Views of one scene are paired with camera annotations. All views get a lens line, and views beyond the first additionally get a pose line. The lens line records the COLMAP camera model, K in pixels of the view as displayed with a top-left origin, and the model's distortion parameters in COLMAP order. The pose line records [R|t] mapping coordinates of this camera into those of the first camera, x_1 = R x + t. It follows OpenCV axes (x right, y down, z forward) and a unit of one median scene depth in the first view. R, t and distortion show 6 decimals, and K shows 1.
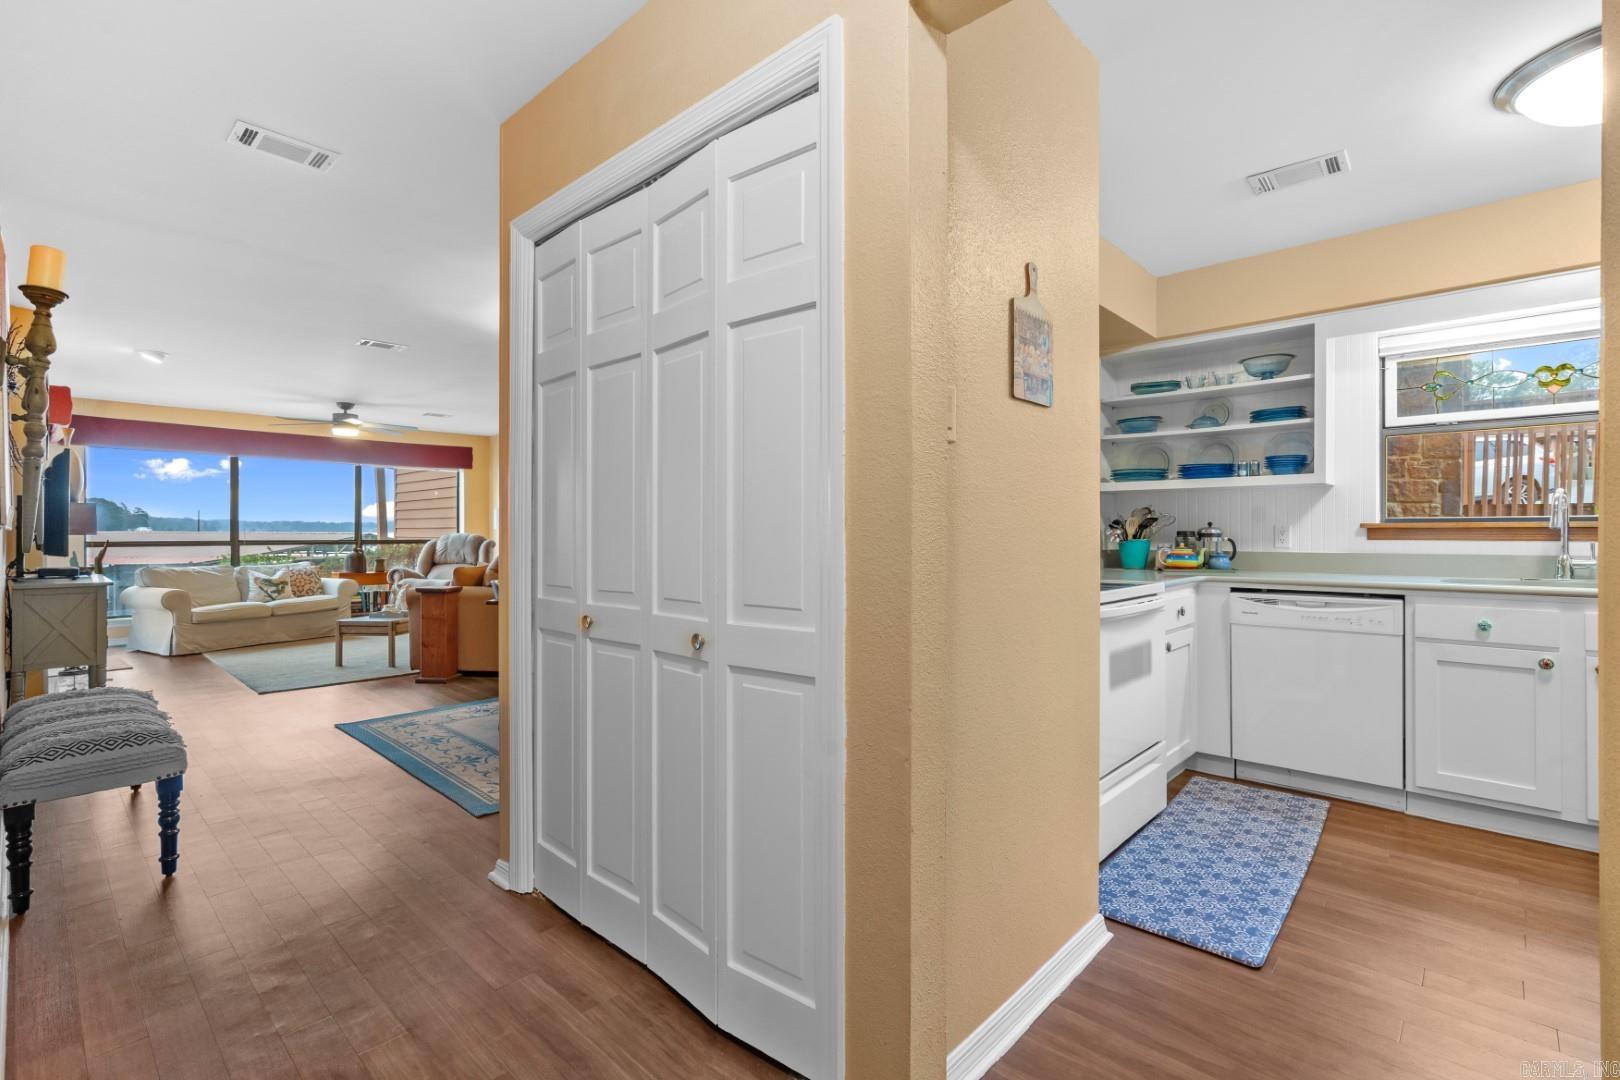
lens RADIAL K [[739.9, 0, 801.4], [0, 739.9, 530.8], [0, 0, 1]] dist [-0.005136, 0.003274]
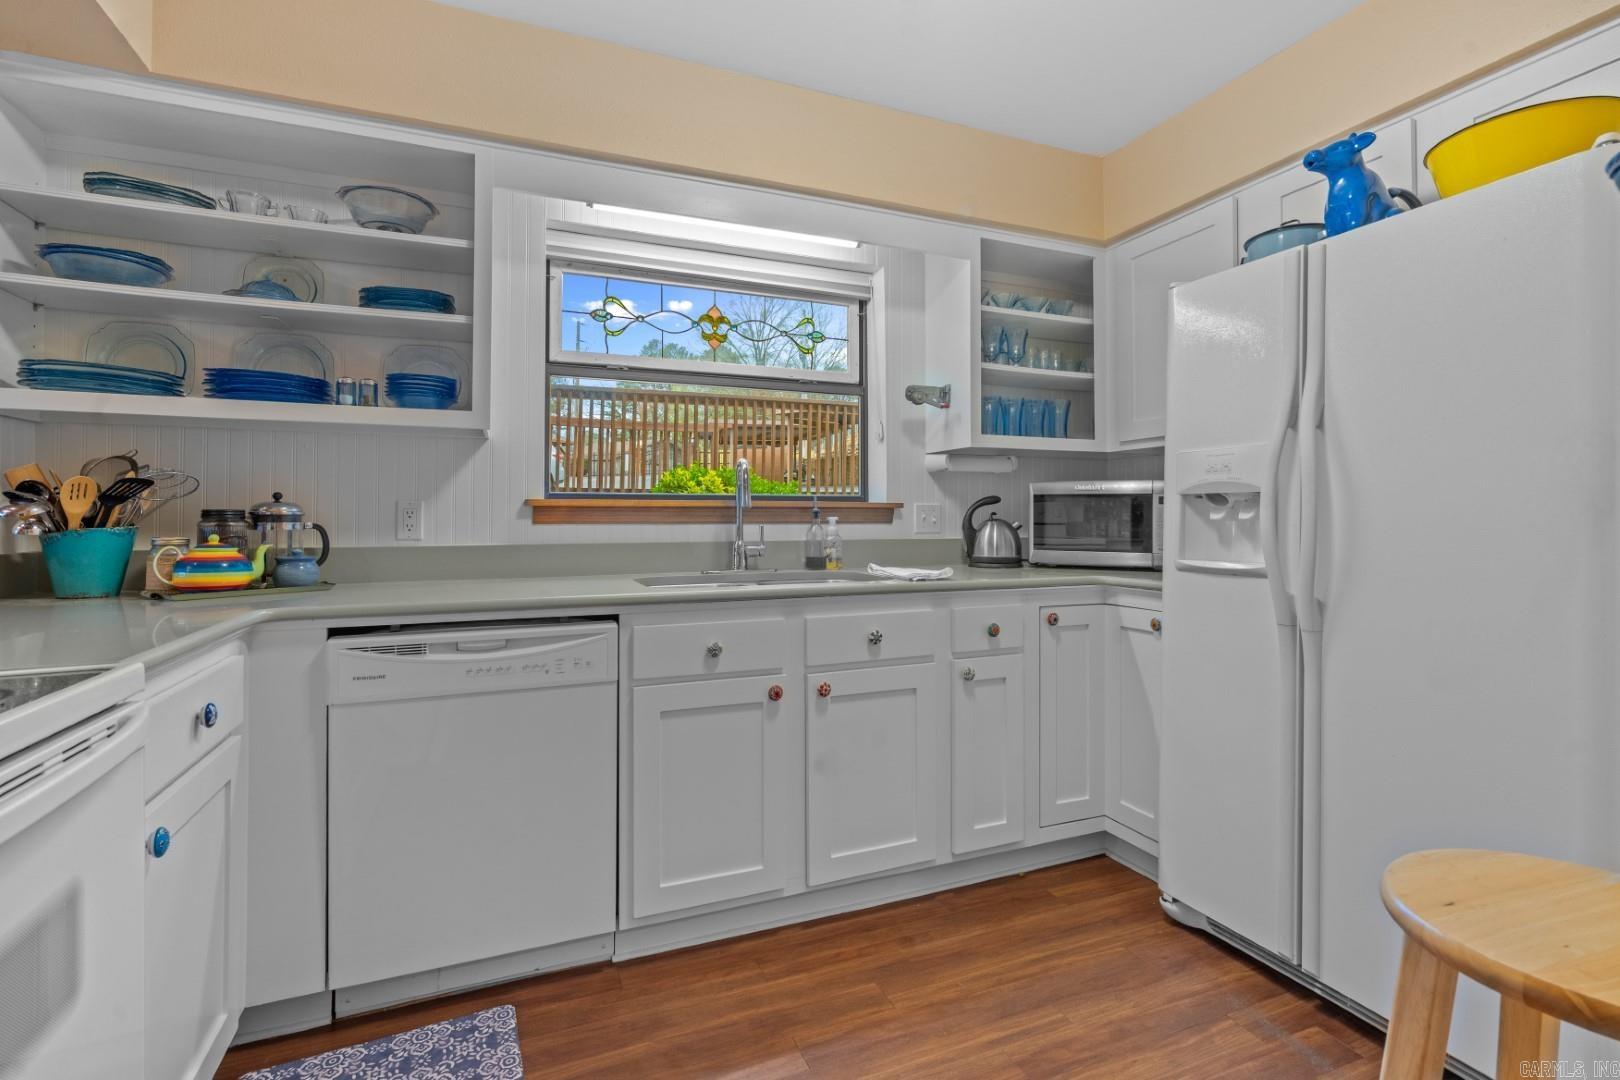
lens RADIAL K [[739.9, 0, 804.1], [0, 739.9, 507.3], [0, 0, 1]] dist [-0.005136, 0.003274]
pose [[0.418301, 0.008455, 0.908269, 0.229664], [-0.002681, 0.999964, -0.008074, 0.001714], [-0.908305, 0.000942, 0.418308, 0.432798]]
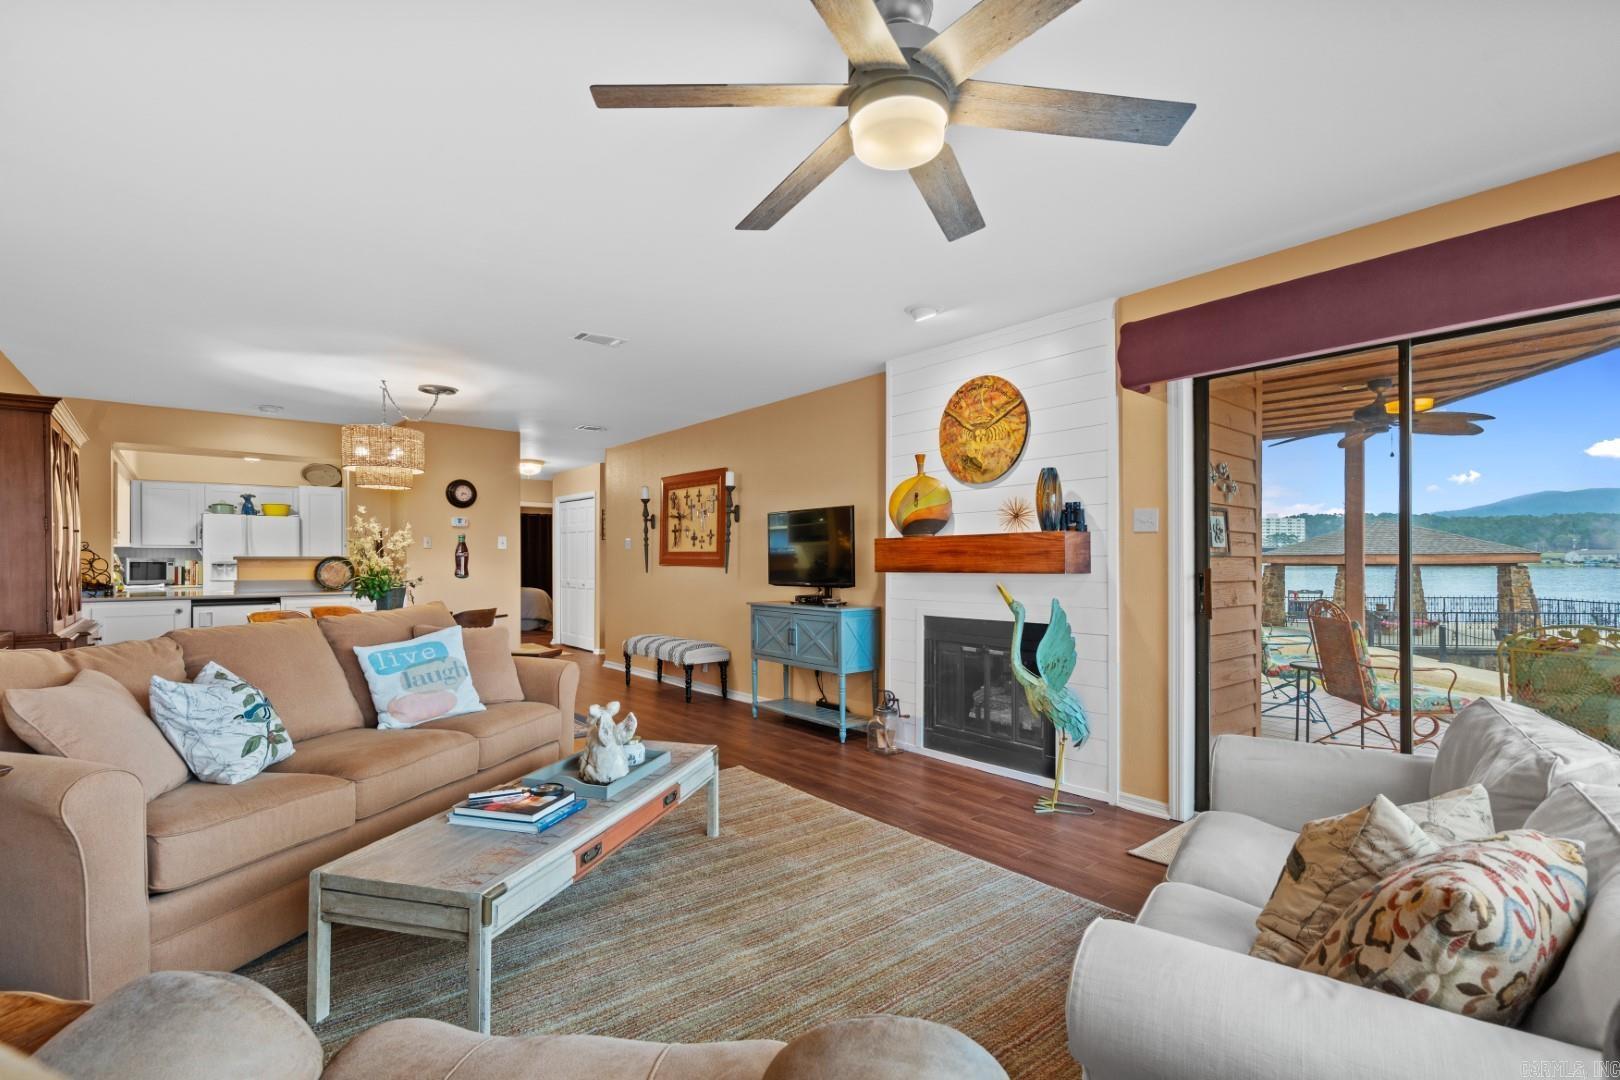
lens RADIAL K [[739.9, 0, 793.1], [0, 739.9, 560.3], [0, 0, 1]] dist [-0.005136, 0.003274]
pose [[-0.990541, 0.003288, 0.137175, -1.122056], [0.002642, 0.999985, -0.004892, -0.006143], [-0.137189, -0.004483, -0.990535, 2.231395]]
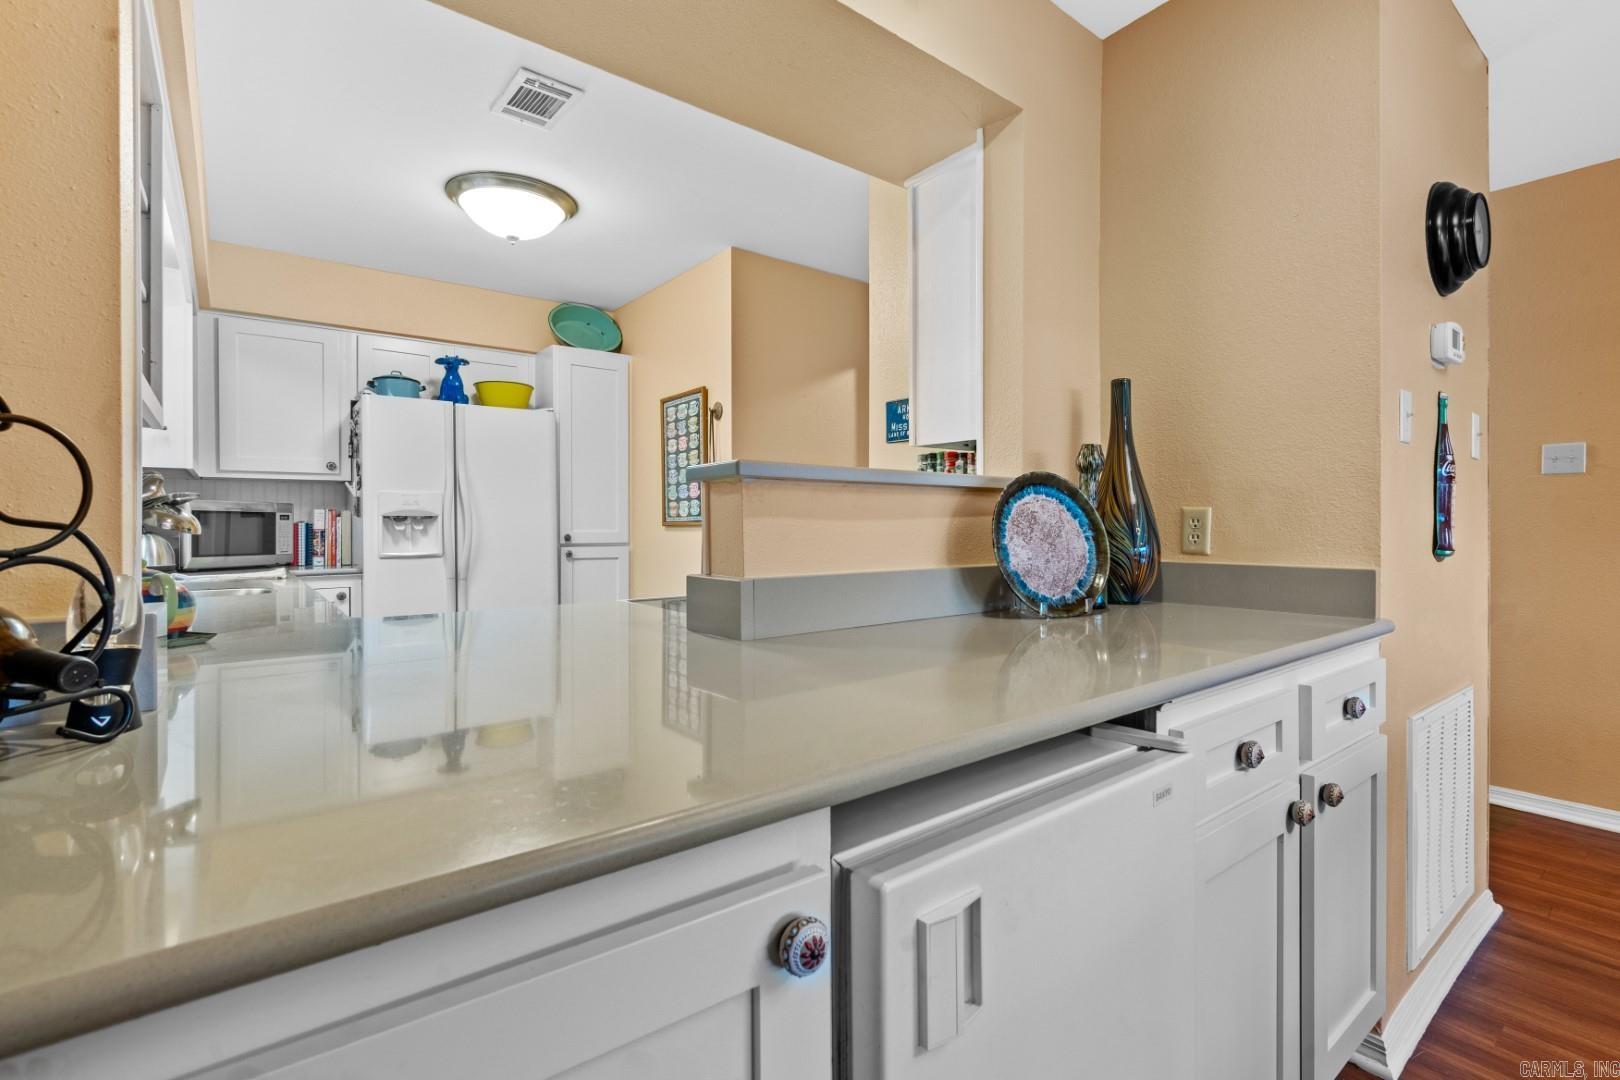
lens RADIAL K [[739.9, 0, 805.2], [0, 739.9, 527.5], [0, 0, 1]] dist [-0.005136, 0.003274]
pose [[-0.987333, 0.002614, 0.158643, 0.153268], [0.002634, 0.999997, -0.000083, 0.003397], [-0.158643, 0.000336, -0.987336, 1.174712]]
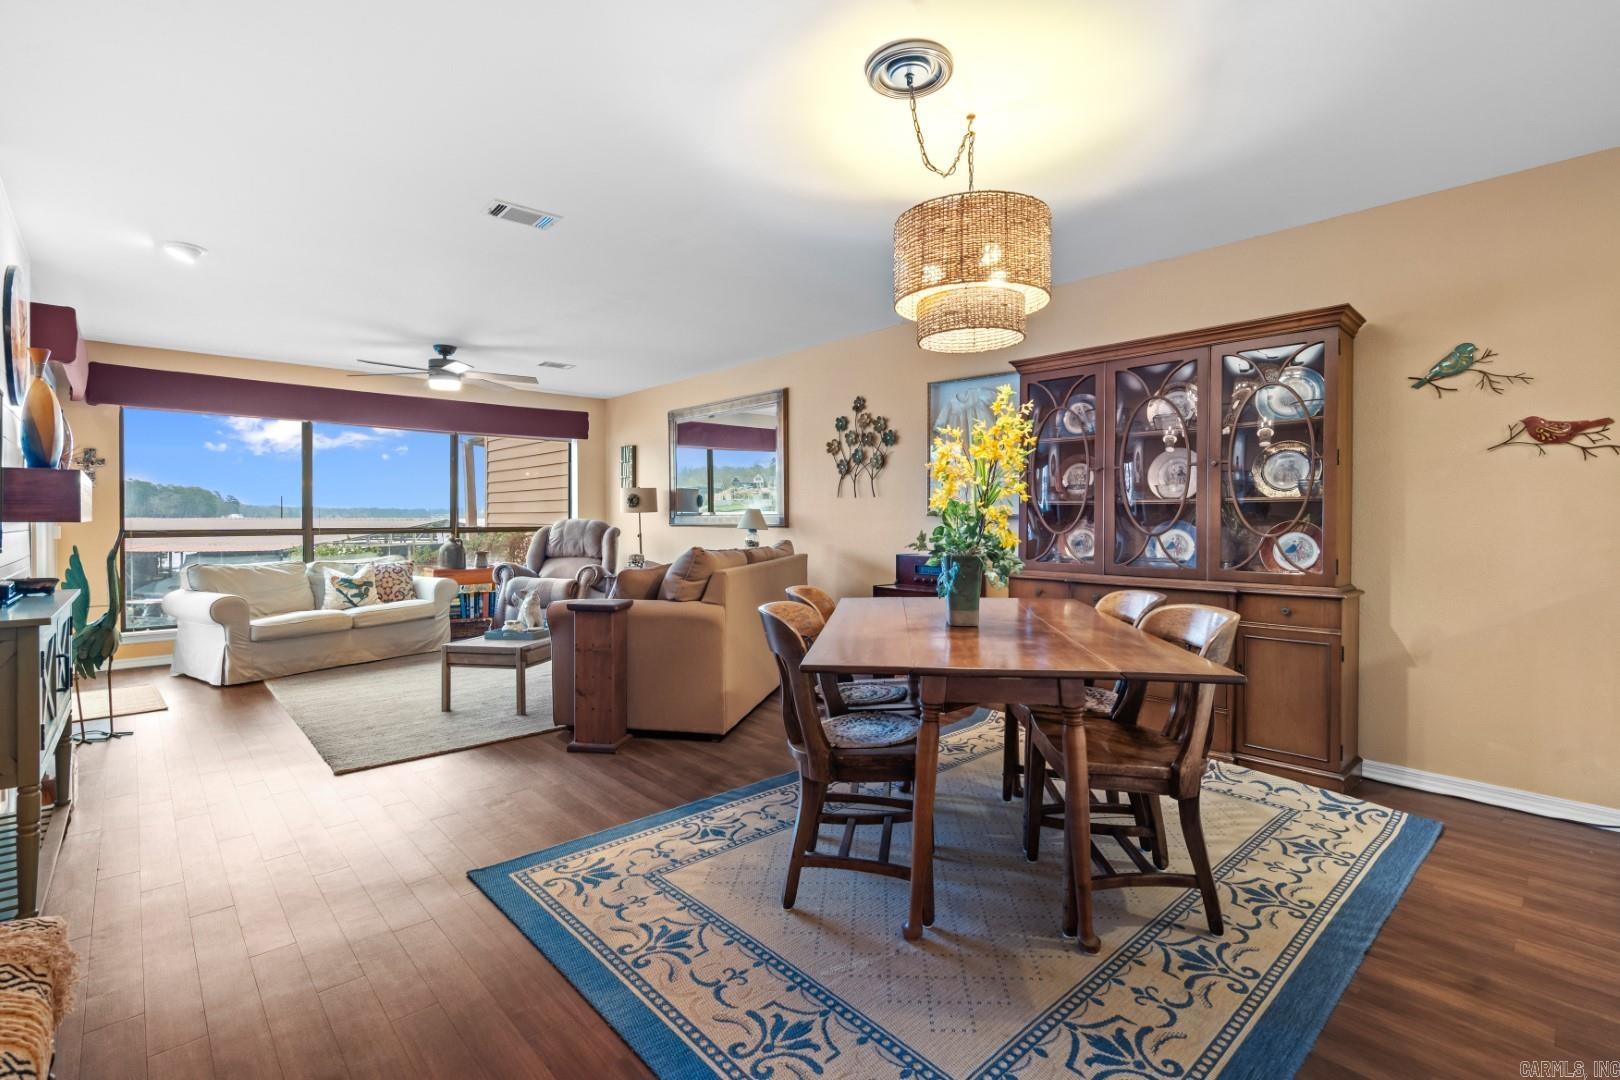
lens RADIAL K [[739.9, 0, 800.1], [0, 739.9, 516.6], [0, 0, 1]] dist [-0.005136, 0.003274]
pose [[0.997158, -0.002013, -0.075310, -0.360522], [0.002076, 0.999998, 0.000754, 0.001911], [0.075308, -0.000908, 0.997160, 0.497367]]
